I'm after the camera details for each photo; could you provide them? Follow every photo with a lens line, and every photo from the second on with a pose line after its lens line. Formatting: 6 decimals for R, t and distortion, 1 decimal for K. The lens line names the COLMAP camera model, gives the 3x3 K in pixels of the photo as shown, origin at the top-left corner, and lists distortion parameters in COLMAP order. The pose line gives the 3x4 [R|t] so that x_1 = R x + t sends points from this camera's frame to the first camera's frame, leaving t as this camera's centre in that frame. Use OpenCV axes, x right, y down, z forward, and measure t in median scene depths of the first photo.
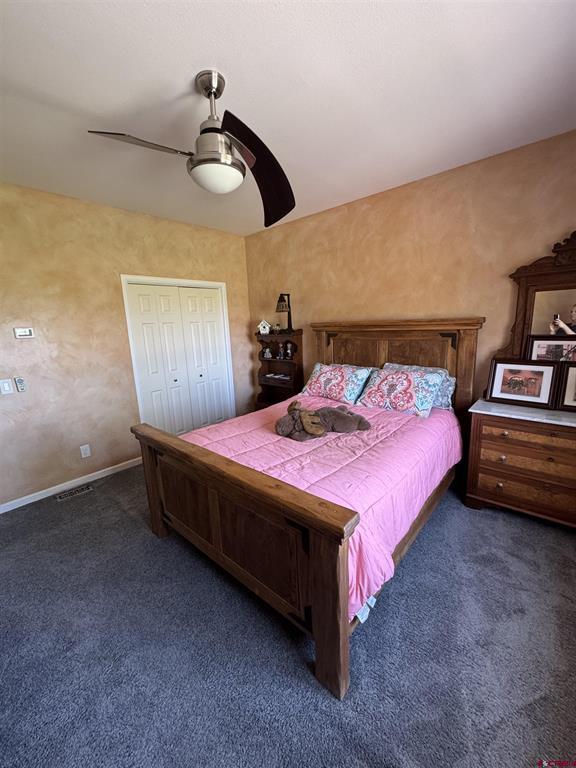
lens RADIAL K [[305.7, 0, 287.5], [0, 305.7, 384.4], [0, 0, 1]] dist [-0.002438, -0.000136]
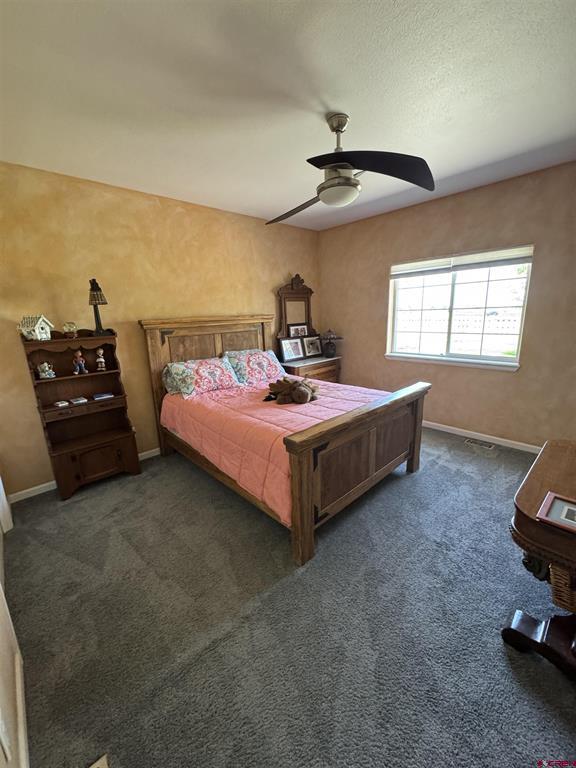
lens RADIAL K [[305.7, 0, 285.7], [0, 305.7, 385.5], [0, 0, 1]] dist [-0.002438, -0.000136]
pose [[0.097639, -0.200616, 0.974792, -0.814402], [0.227993, 0.957933, 0.174310, -0.092549], [-0.968755, 0.205226, 0.139270, 0.588664]]
